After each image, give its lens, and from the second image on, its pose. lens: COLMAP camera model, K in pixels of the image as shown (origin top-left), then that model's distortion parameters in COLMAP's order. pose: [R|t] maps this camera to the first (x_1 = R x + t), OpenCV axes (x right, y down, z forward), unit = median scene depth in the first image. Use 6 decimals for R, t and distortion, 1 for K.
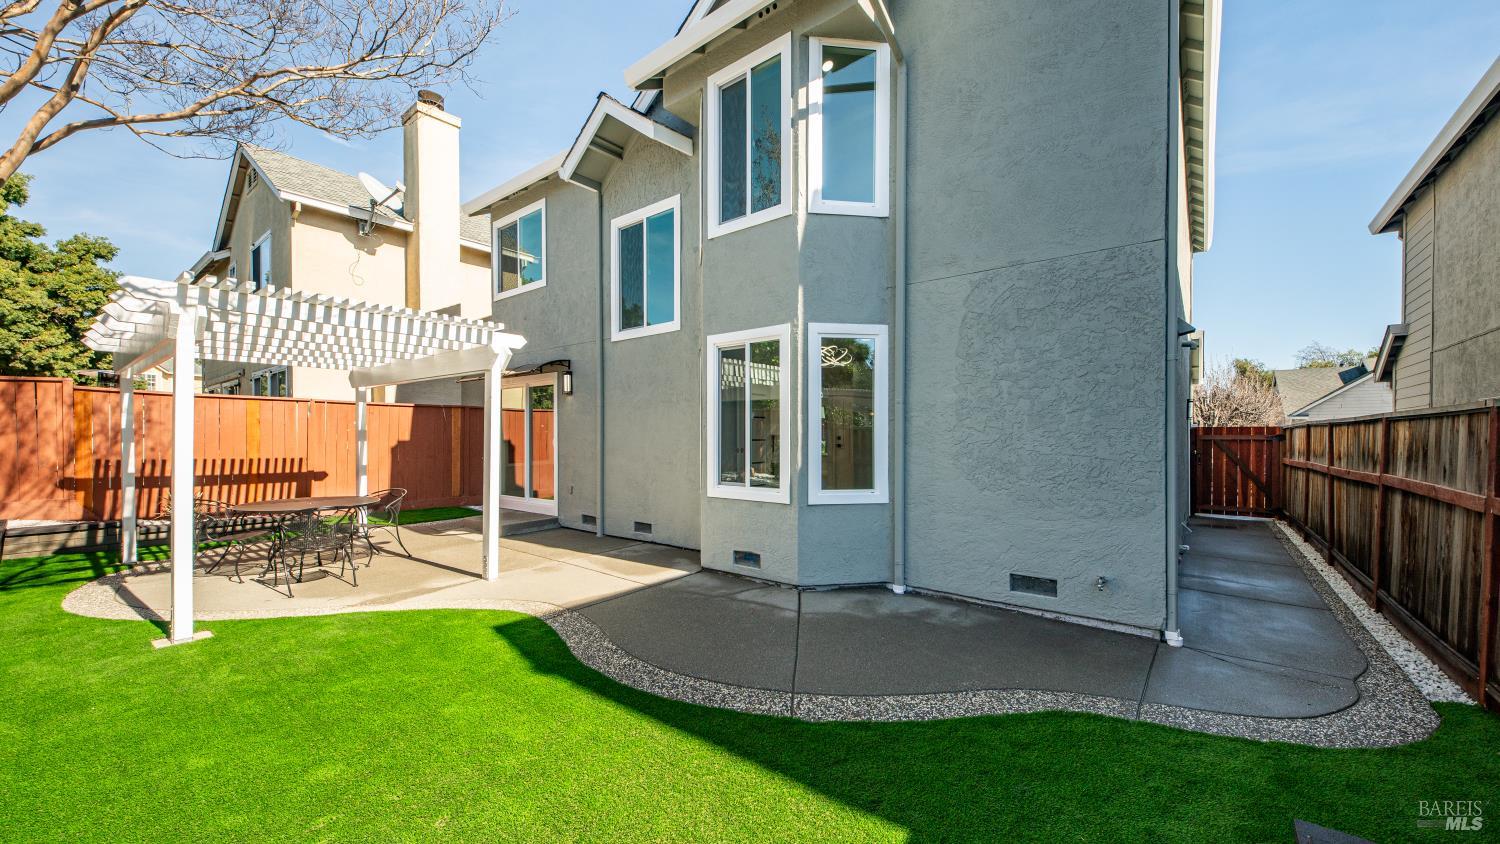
lens RADIAL K [[556.5, 0, 779.5], [0, 556.5, 441.9], [0, 0, 1]] dist [-0.009386, -0.001041]
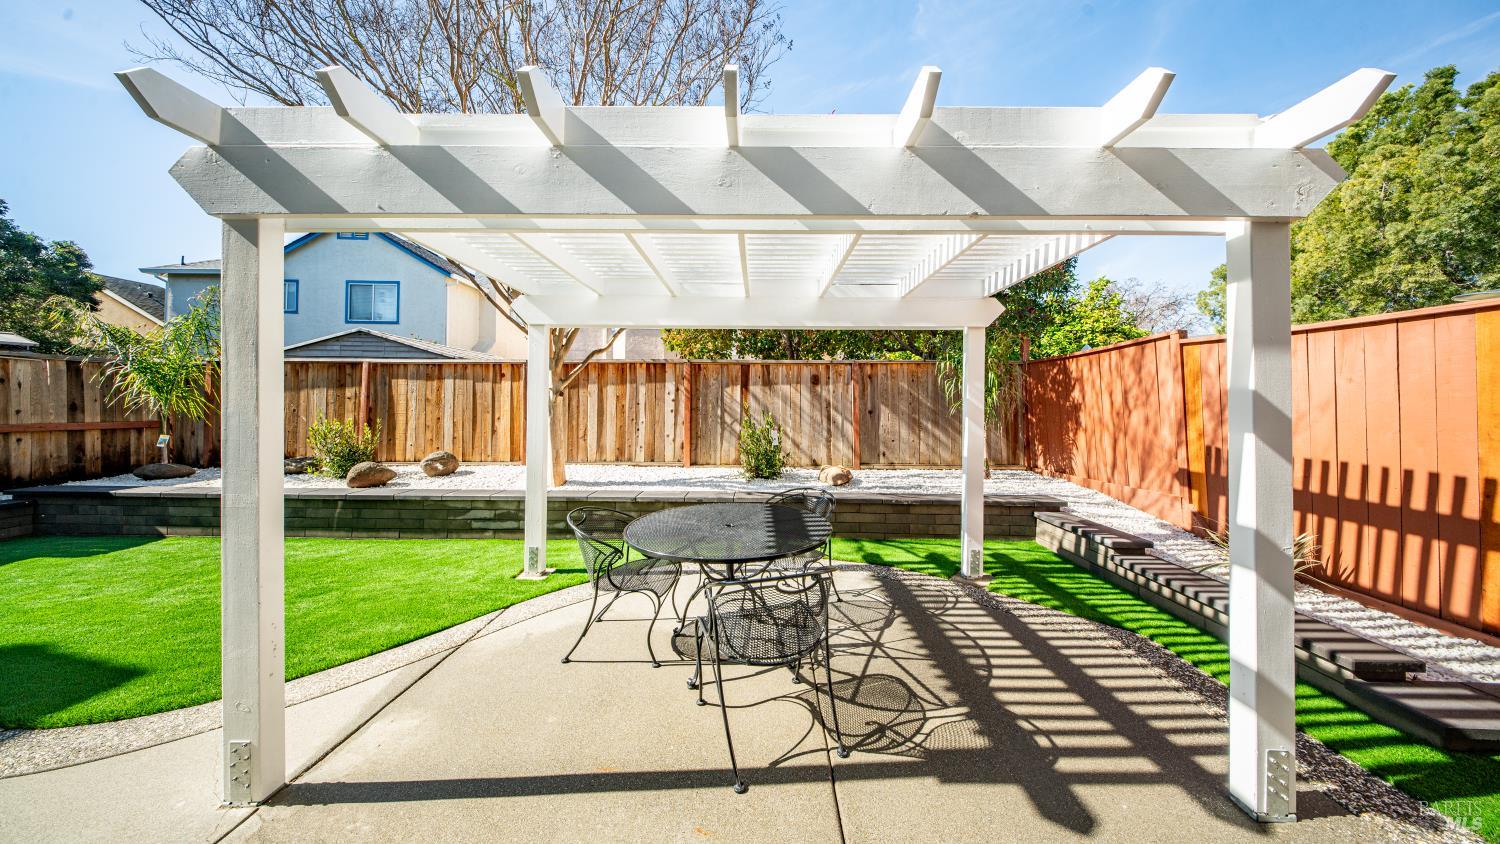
lens RADIAL K [[447.6, 0, 755.7], [0, 447.6, 402.6], [0, 0, 1]] dist [0.003155, -0.001399]
pose [[-0.814572, -0.009712, -0.579981, -0.482207], [-0.014762, 0.999883, 0.003988, -0.015007], [0.579875, 0.011810, -0.814620, 1.121075]]
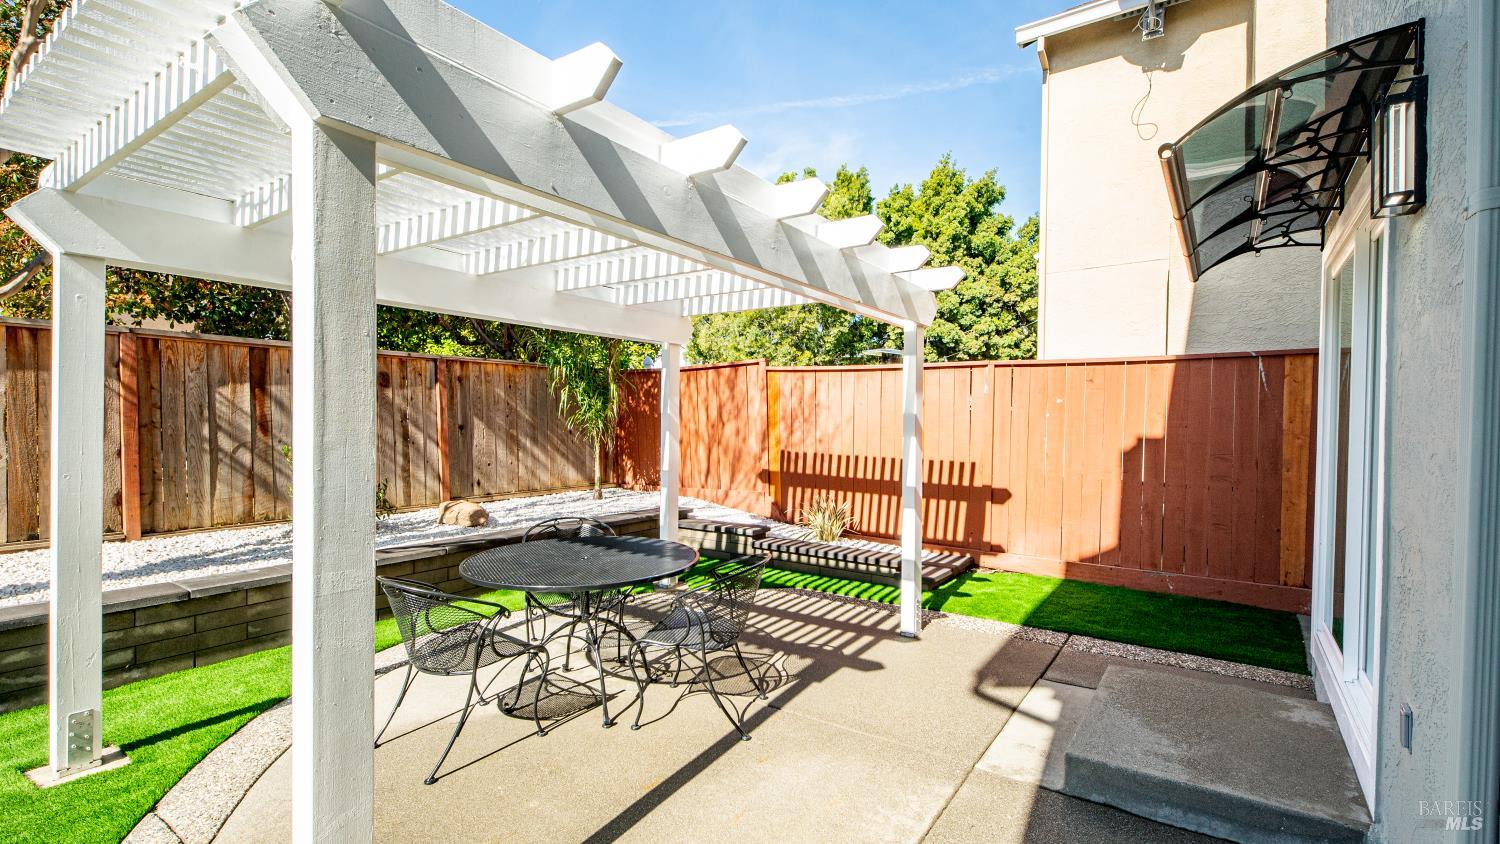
lens RADIAL K [[676.4, 0, 739.7], [0, 676.4, 425.3], [0, 0, 1]] dist [0.011450, -0.006589]
pose [[0.019386, 0.006732, -0.999789, -0.180459], [-0.019009, 0.999799, 0.006363, -0.013031], [0.999631, 0.018881, 0.019510, 0.908626]]
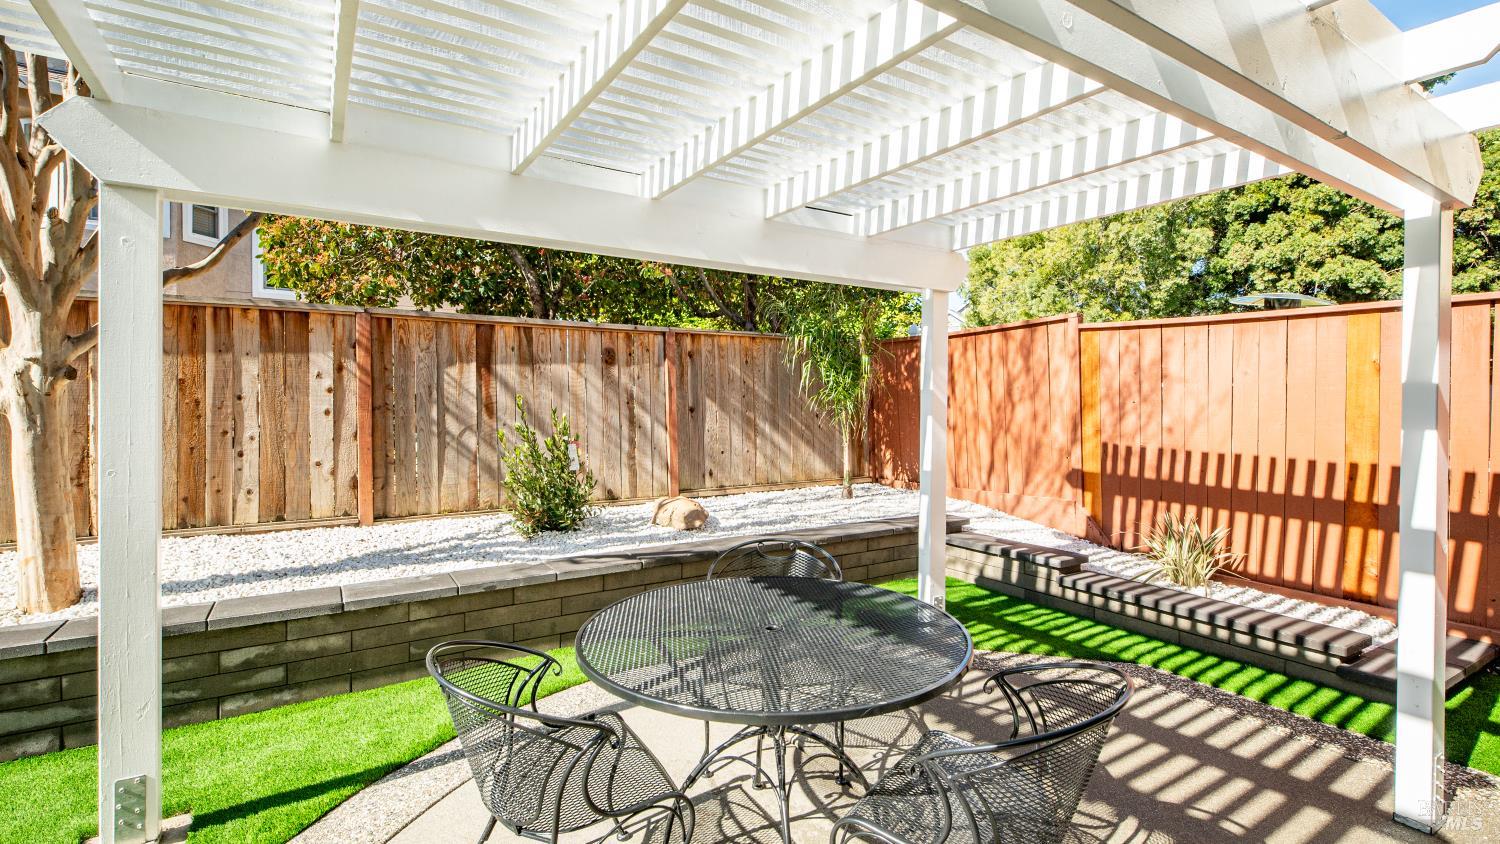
lens RADIAL K [[676.4, 0, 740.7], [0, 676.4, 416.7], [0, 0, 1]] dist [0.011450, -0.006589]
pose [[-0.371426, 0.020752, -0.928231, -0.401342], [-0.014939, 0.999487, 0.028323, -0.012190], [0.928342, 0.024387, -0.370926, 0.901438]]
